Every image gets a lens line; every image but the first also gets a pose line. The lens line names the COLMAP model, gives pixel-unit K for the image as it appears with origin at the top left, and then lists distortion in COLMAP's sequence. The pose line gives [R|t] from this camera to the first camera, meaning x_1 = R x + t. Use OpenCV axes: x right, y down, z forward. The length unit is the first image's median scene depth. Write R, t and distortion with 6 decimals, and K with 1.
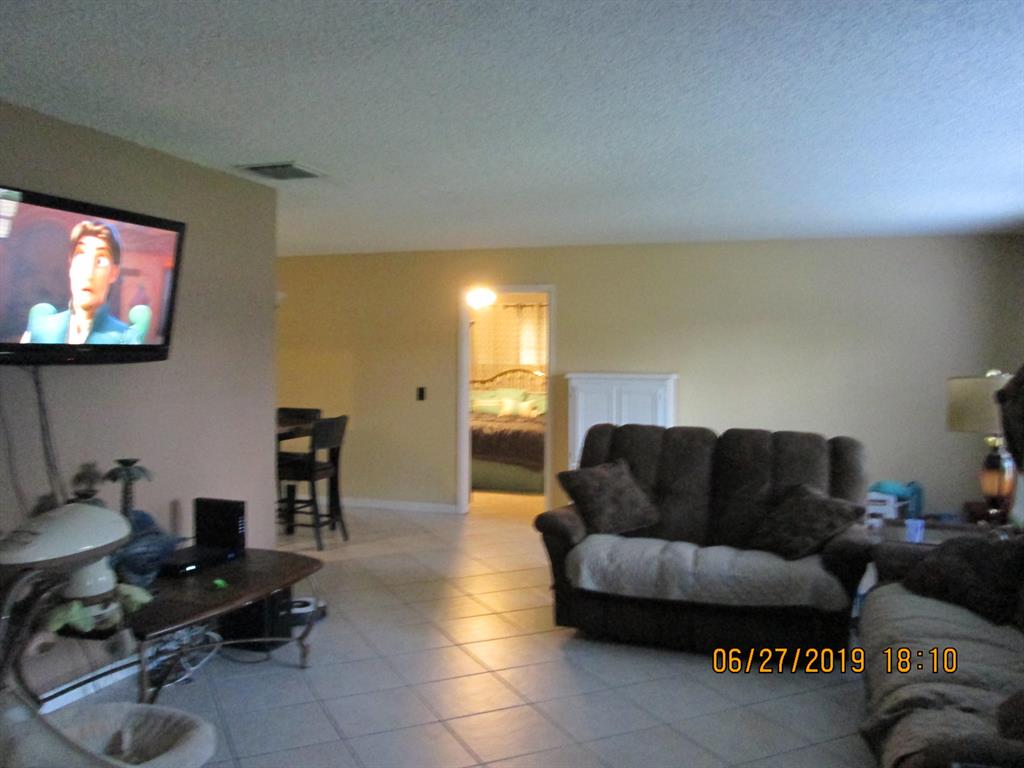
lens RADIAL K [[856.9, 0, 511.0], [0, 856.9, 383.9], [0, 0, 1]] dist [-0.035286, 0.018852]
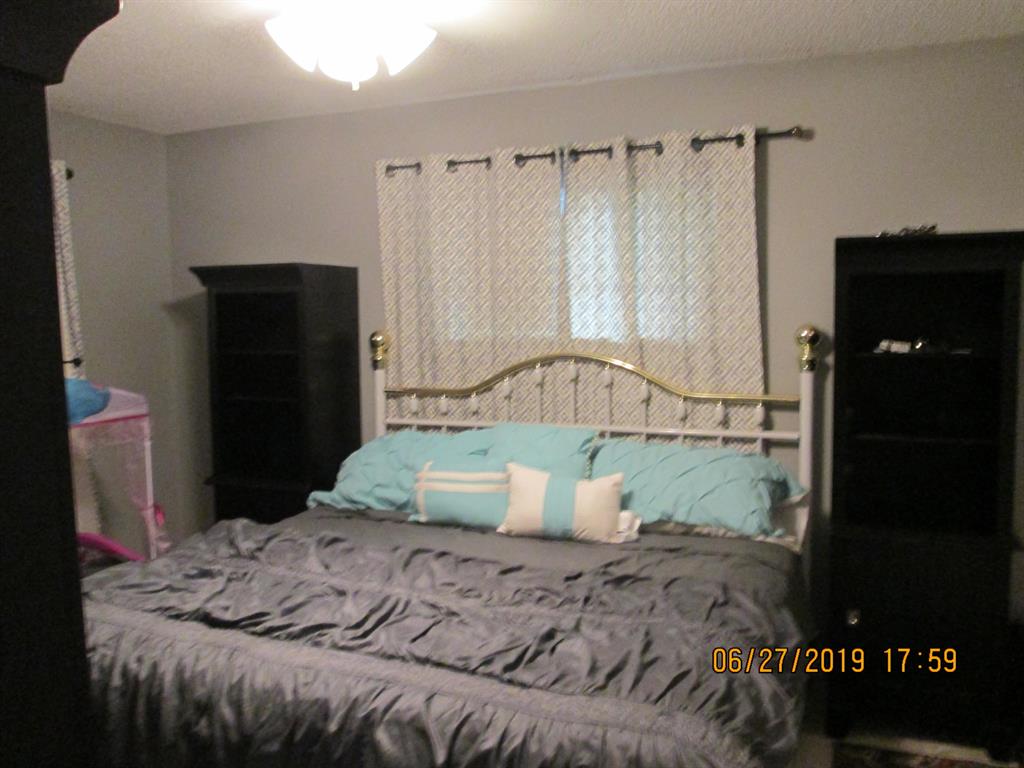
lens RADIAL K [[856.9, 0, 507.3], [0, 856.9, 391.2], [0, 0, 1]] dist [-0.035286, 0.018852]
pose [[0.997688, -0.018583, -0.065370, 0.007489], [0.022819, 0.997646, 0.064663, -0.025985], [0.064015, -0.066005, 0.995764, 0.722025]]
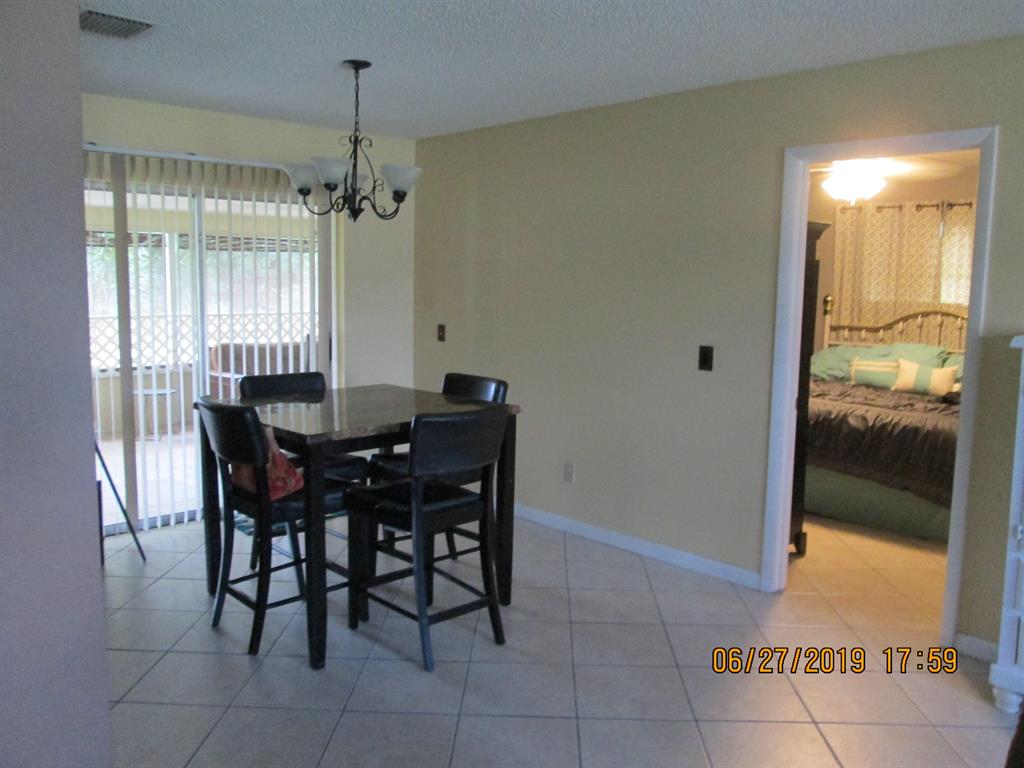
lens RADIAL K [[856.9, 0, 509.4], [0, 856.9, 373.7], [0, 0, 1]] dist [-0.035286, 0.018852]
pose [[0.880627, 0.063271, -0.469566, 0.028997], [-0.028395, 0.996310, 0.080993, -0.013867], [0.472958, -0.057991, 0.879174, 0.350786]]
